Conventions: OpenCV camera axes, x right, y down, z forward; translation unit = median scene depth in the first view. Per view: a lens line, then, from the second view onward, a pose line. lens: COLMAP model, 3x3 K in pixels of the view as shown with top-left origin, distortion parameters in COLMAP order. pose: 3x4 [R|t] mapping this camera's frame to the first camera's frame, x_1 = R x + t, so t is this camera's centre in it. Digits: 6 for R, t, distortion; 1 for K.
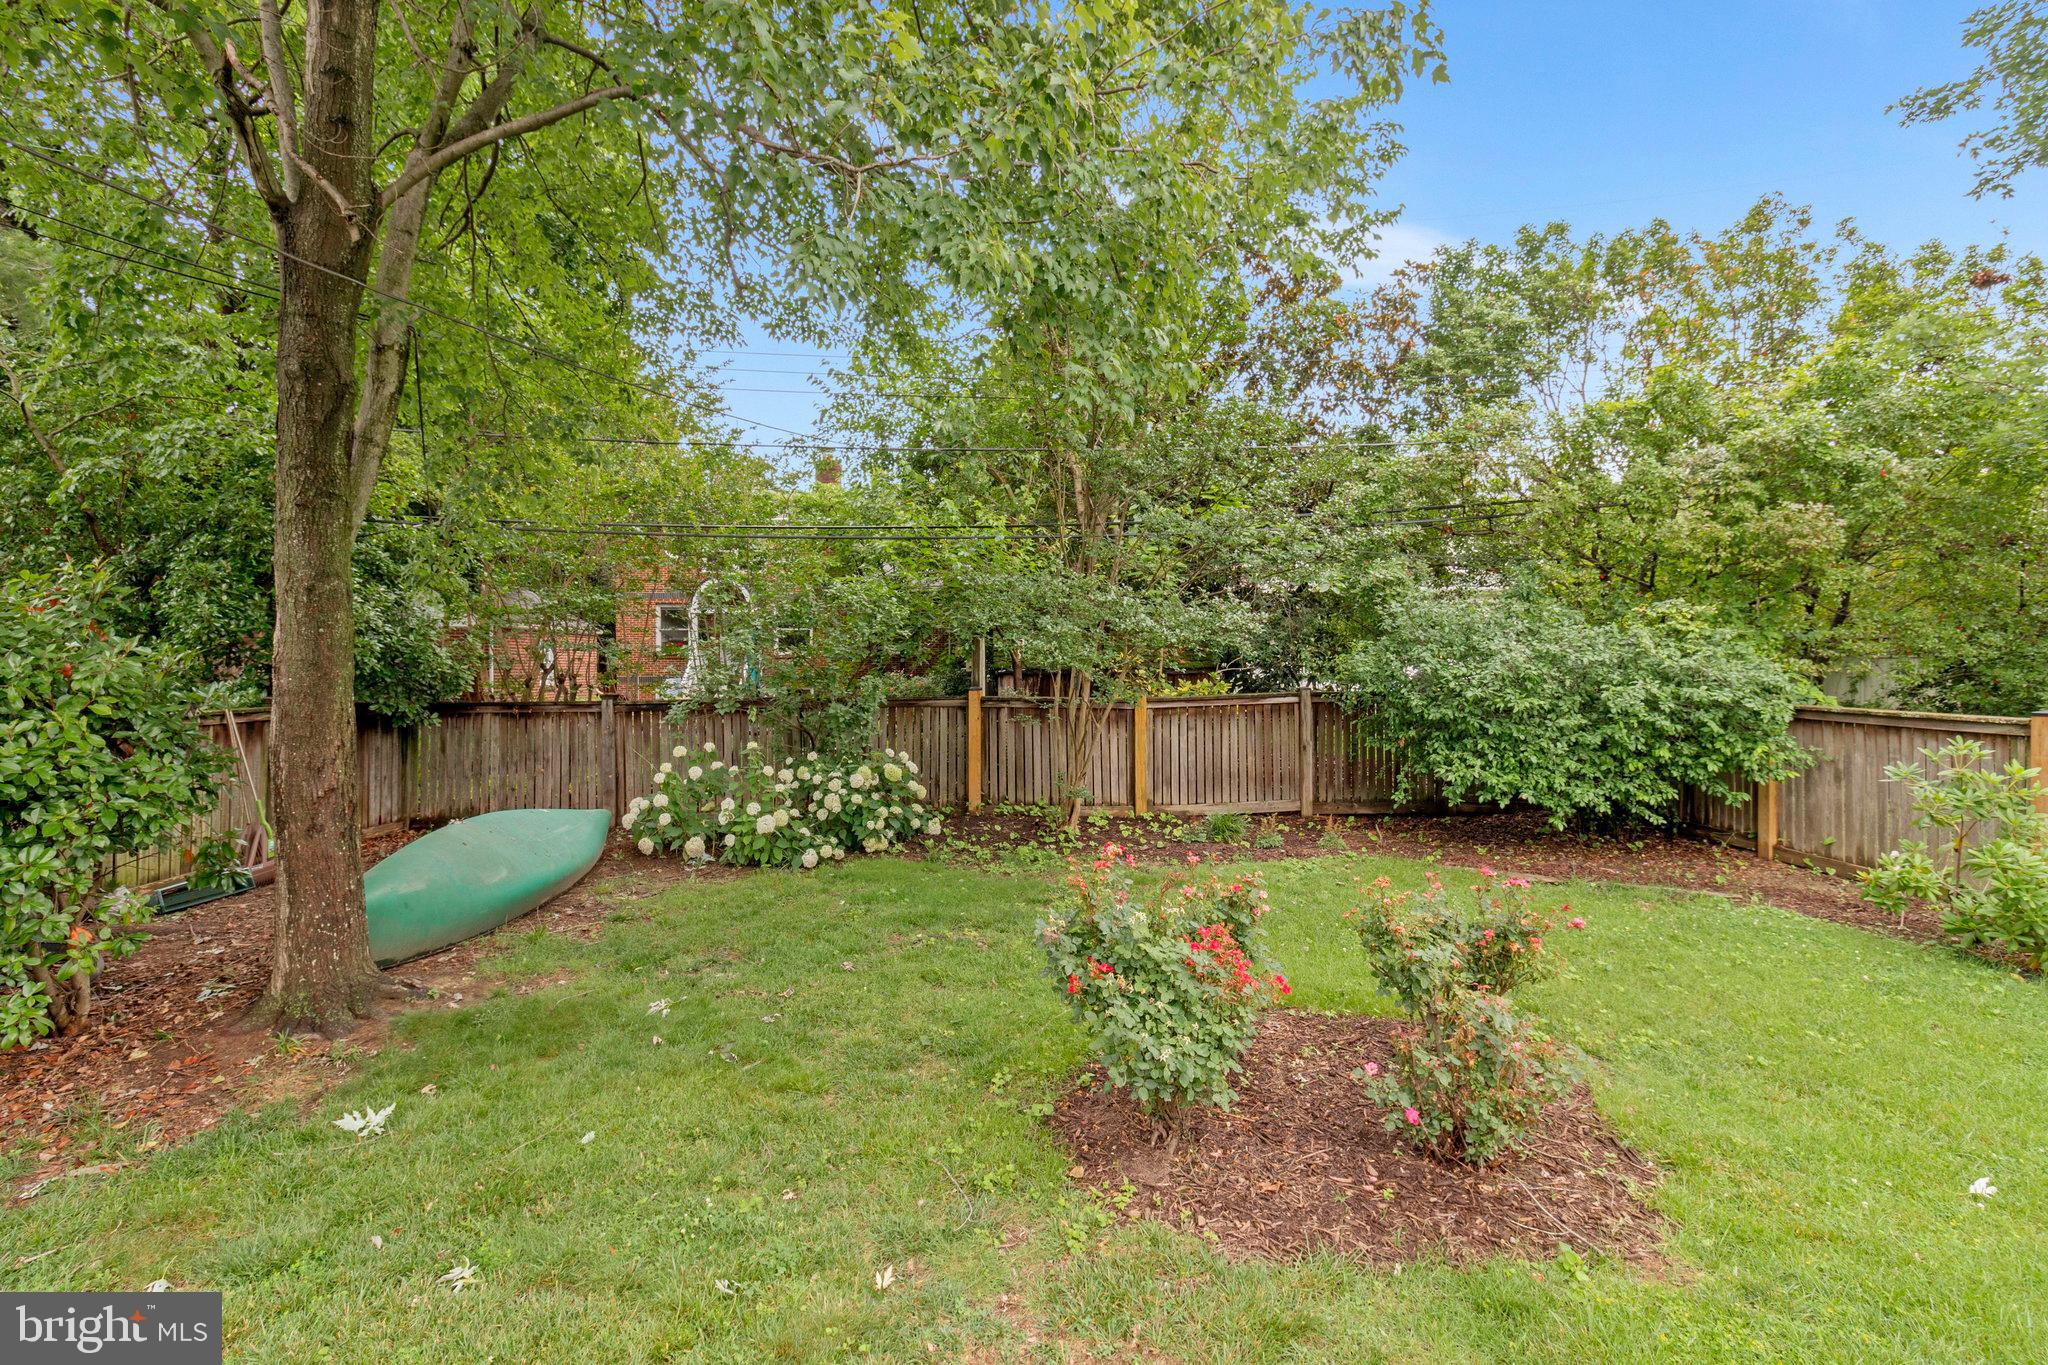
lens RADIAL K [[964.9, 0, 1029.3], [0, 964.9, 673.8], [0, 0, 1]] dist [0.003557, 0.000101]
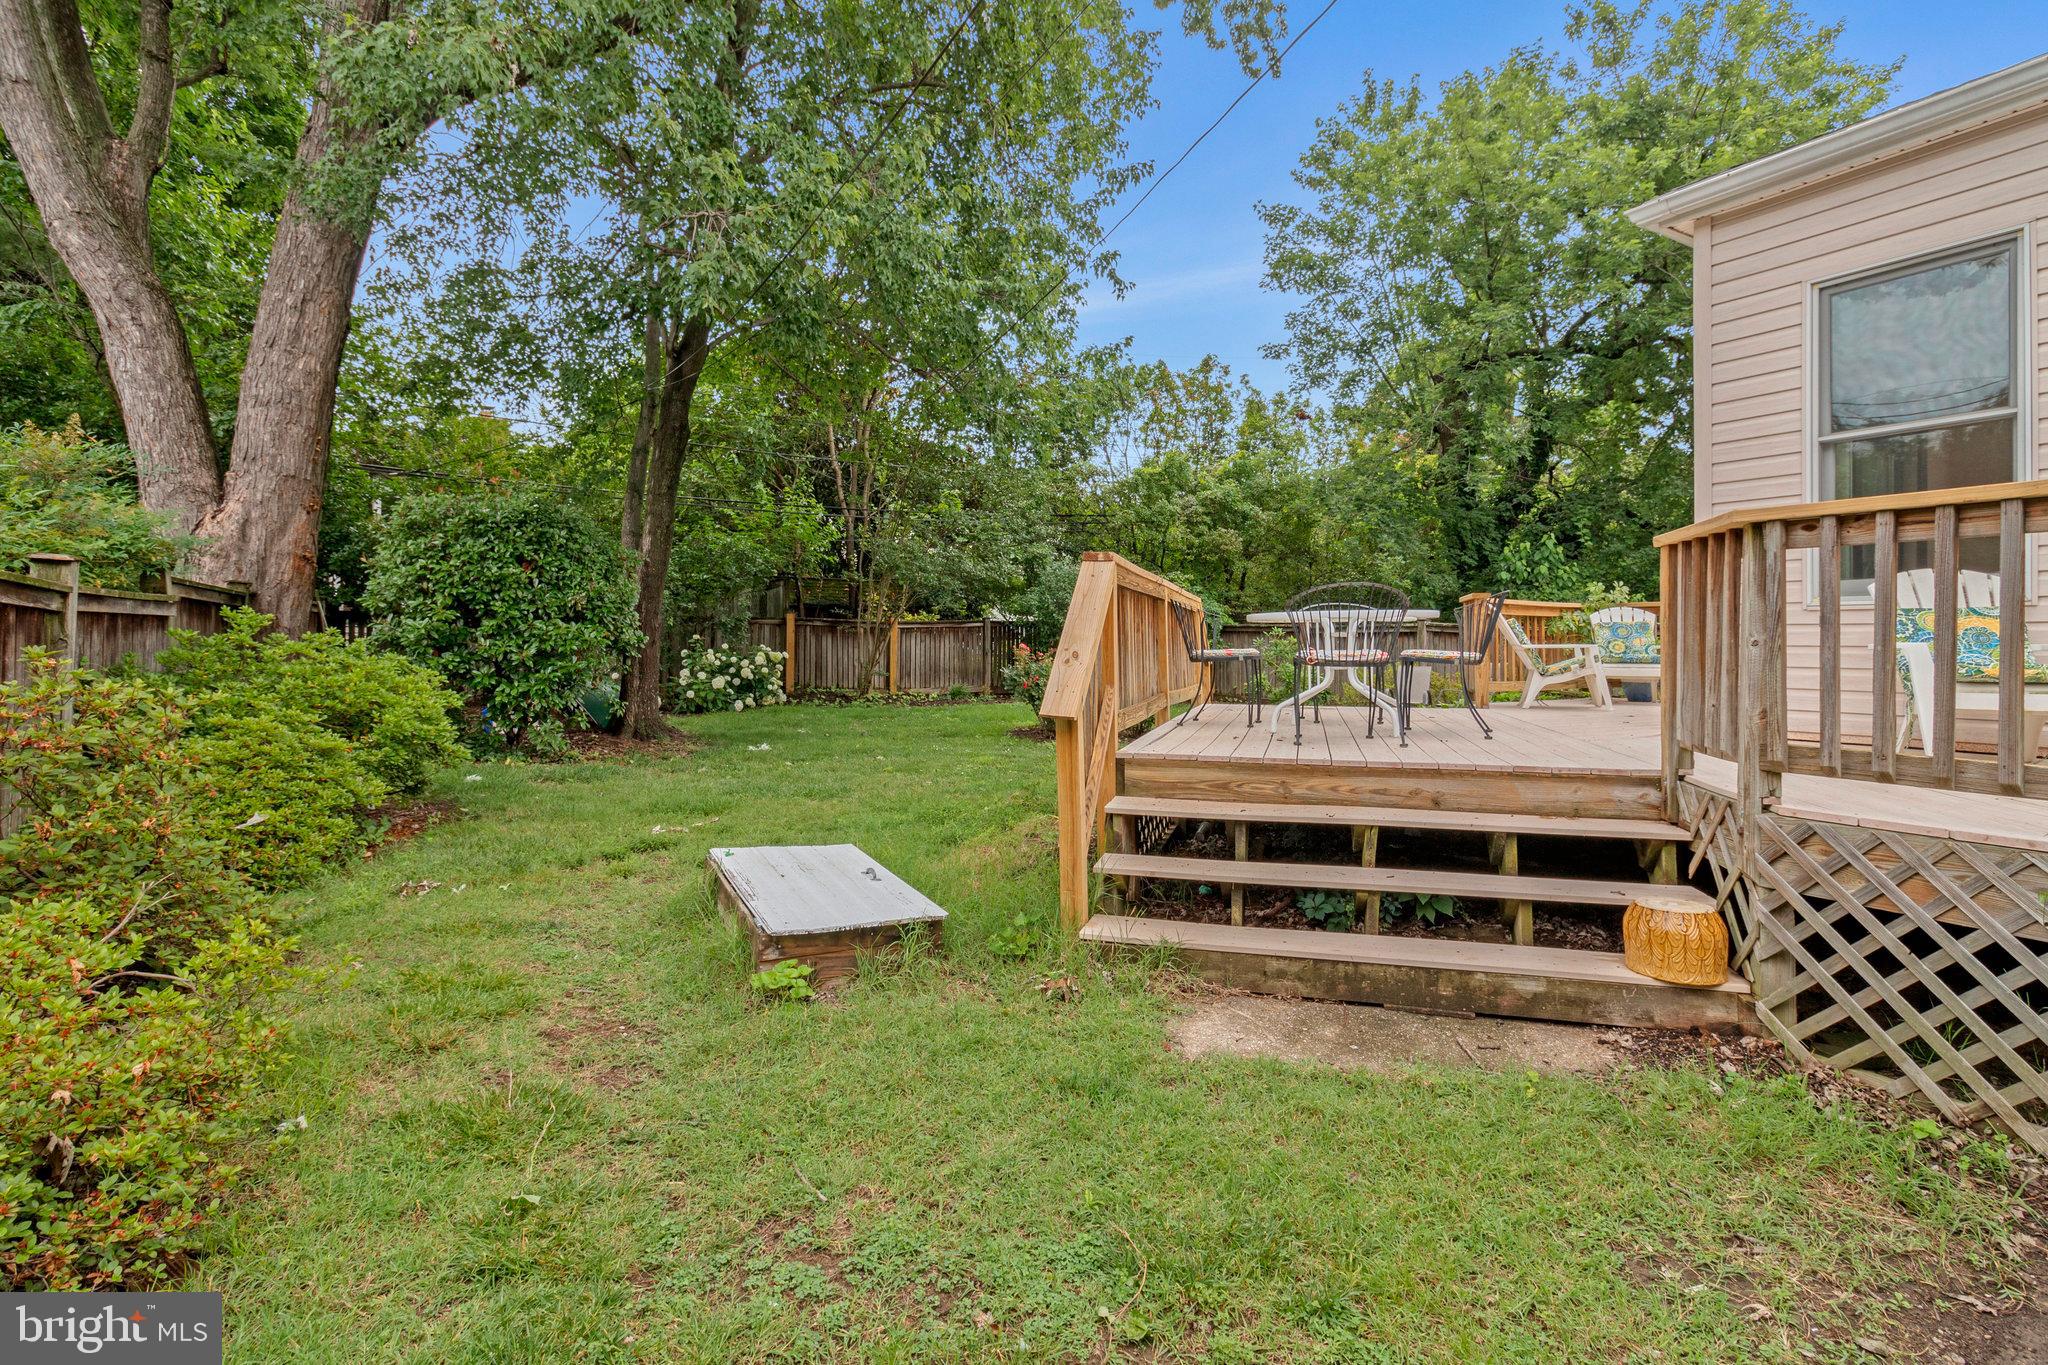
lens RADIAL K [[964.8, 0, 1029.4], [0, 964.8, 631.9], [0, 0, 1]] dist [-0.000452, -0.000108]
pose [[0.887820, 0.018886, 0.459803, -0.515843], [-0.010077, 0.999716, -0.021606, 0.092556], [-0.460080, 0.014549, 0.887758, -0.631495]]
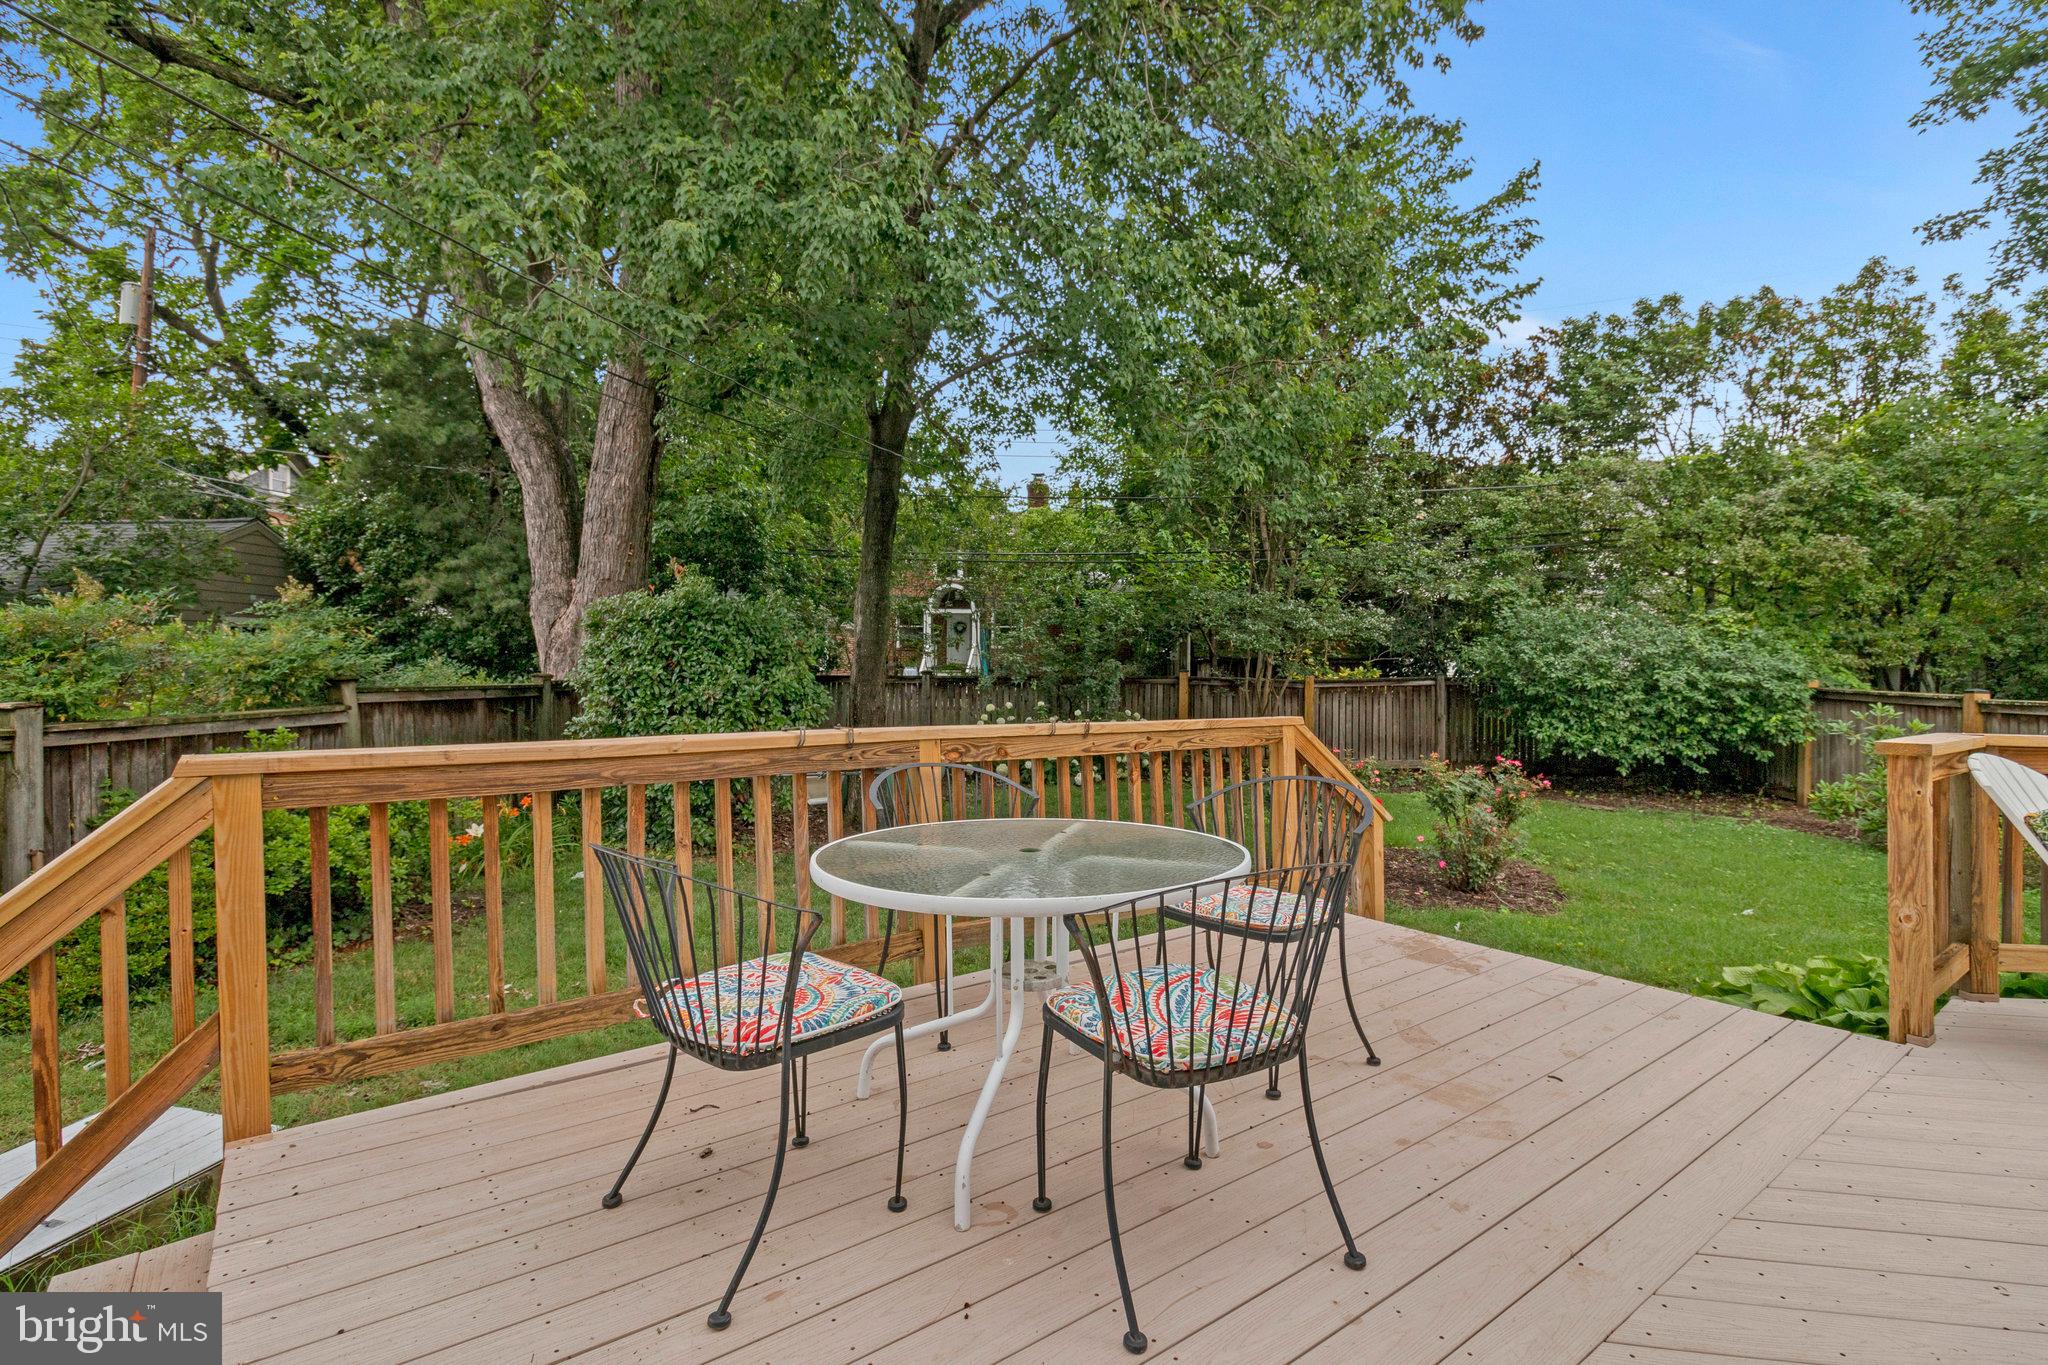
lens RADIAL K [[946.7, 0, 1034.3], [0, 946.7, 676.5], [0, 0, 1]] dist [0.007653, -0.000323]
pose [[0.985536, 0.014681, -0.168828, -0.047928], [-0.013691, 0.999882, 0.007025, 0.021095], [0.168911, -0.004612, 0.985620, -0.441972]]
